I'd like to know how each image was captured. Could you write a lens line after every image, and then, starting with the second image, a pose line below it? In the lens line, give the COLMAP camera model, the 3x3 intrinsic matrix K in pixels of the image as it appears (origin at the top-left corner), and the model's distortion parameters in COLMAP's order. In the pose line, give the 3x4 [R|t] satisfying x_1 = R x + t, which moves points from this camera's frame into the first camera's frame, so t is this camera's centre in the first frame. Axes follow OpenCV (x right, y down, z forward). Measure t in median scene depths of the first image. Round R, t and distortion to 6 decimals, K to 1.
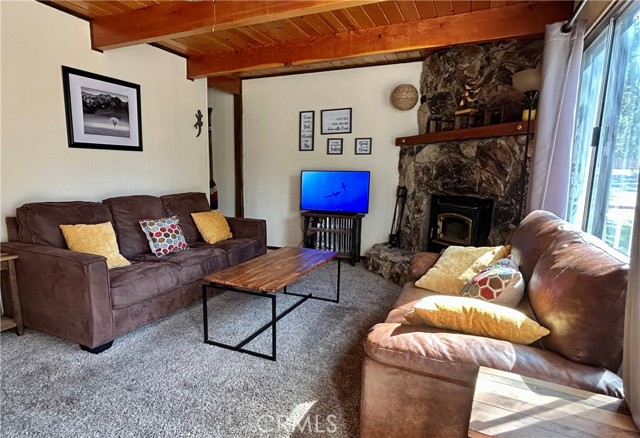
lens RADIAL K [[361.7, 0, 320.0], [0, 361.7, 219.0], [0, 0, 1]] dist [-0.003612, -0.000708]
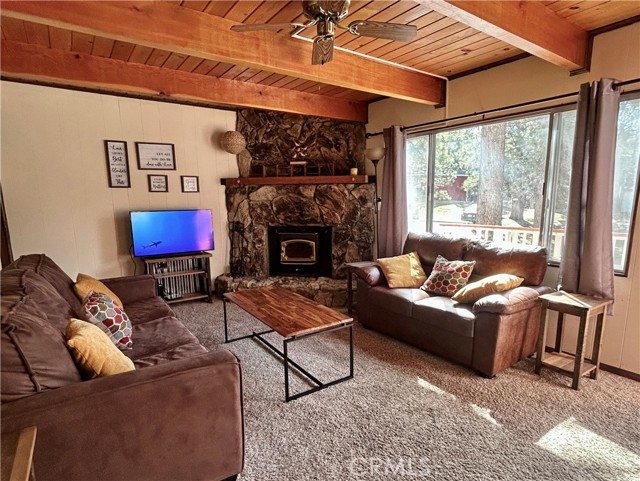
lens RADIAL K [[334.8, 0, 320.0], [0, 334.8, 240.5], [0, 0, 1]] dist [-0.002404, -0.000868]
pose [[0.554007, -0.120794, 0.823702, -0.507396], [0.123648, 0.990383, 0.062074, -0.066558], [-0.823278, 0.067460, 0.563615, 0.215000]]
